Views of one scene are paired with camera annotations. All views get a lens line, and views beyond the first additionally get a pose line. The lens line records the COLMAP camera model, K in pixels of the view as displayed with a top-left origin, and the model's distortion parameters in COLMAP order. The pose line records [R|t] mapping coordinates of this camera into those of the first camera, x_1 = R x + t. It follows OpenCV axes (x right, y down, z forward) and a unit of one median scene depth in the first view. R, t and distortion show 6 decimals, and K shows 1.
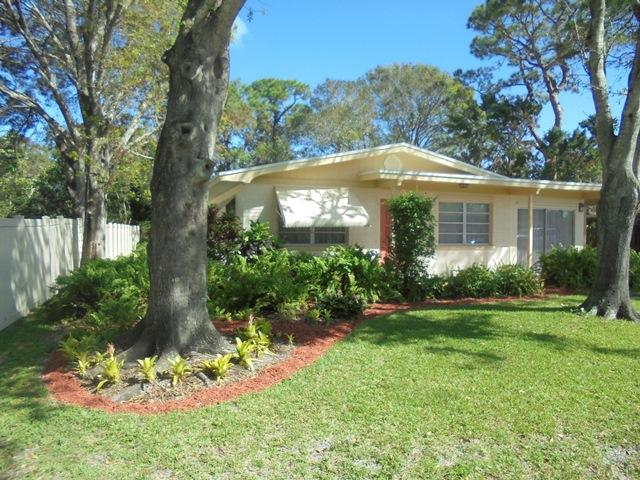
lens RADIAL K [[476.8, 0, 320.0], [0, 476.8, 240.0], [0, 0, 1]] dist [-0.134527, 0.101219]
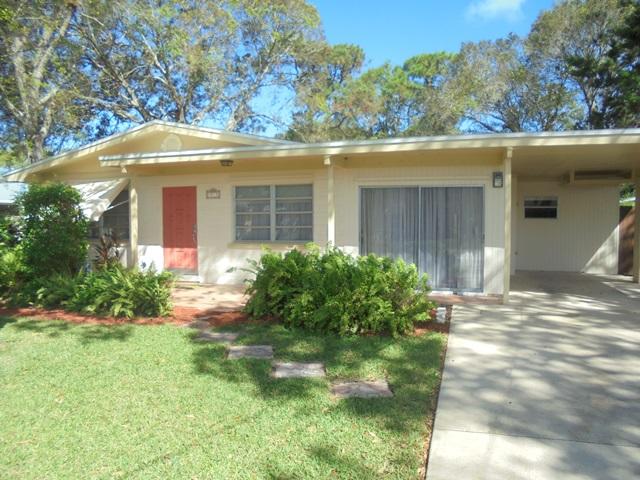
lens RADIAL K [[476.8, 0, 320.0], [0, 476.8, 240.0], [0, 0, 1]] dist [-0.134527, 0.101219]
pose [[0.782459, 0.018330, -0.622433, 0.984710], [-0.007270, 0.999767, 0.020303, -0.010473], [0.622660, -0.011361, 0.782410, 0.553781]]
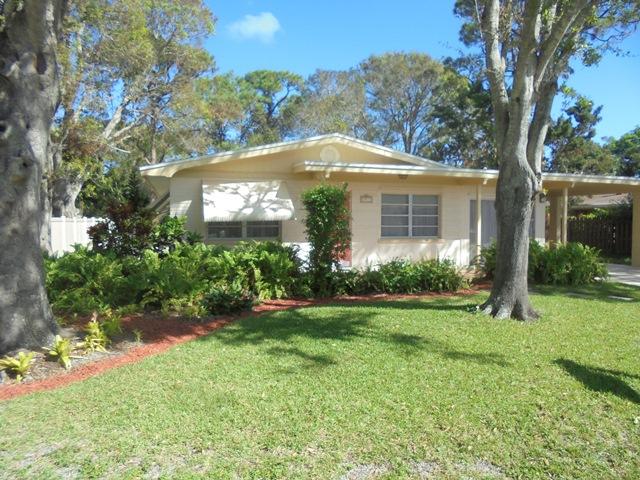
lens RADIAL K [[476.8, 0, 320.0], [0, 476.8, 240.0], [0, 0, 1]] dist [-0.134527, 0.101219]
pose [[0.999238, -0.004679, -0.038741, 0.189606], [0.005369, 0.999829, 0.017723, -0.004199], [0.038651, -0.017917, 0.999092, 0.023268]]
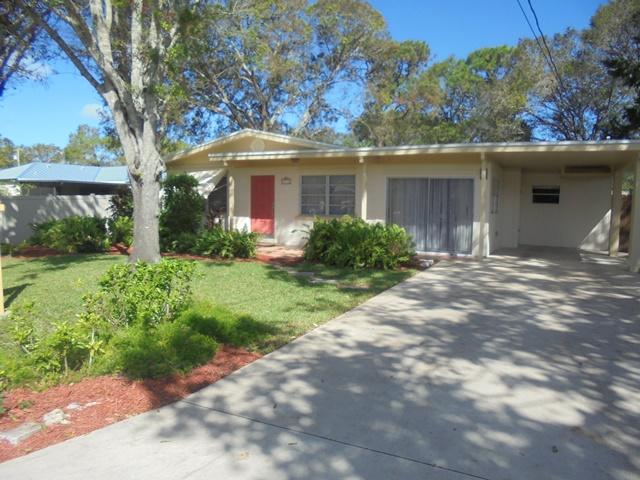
lens RADIAL K [[482.0, 0, 320.0], [0, 482.0, 240.0], [0, 0, 1]] dist [-0.121433, 0.077557]
pose [[0.668852, 0.061714, -0.740830, 1.291314], [-0.027550, 0.997921, 0.058257, 0.001889], [0.742885, -0.018555, 0.669162, 0.334152]]
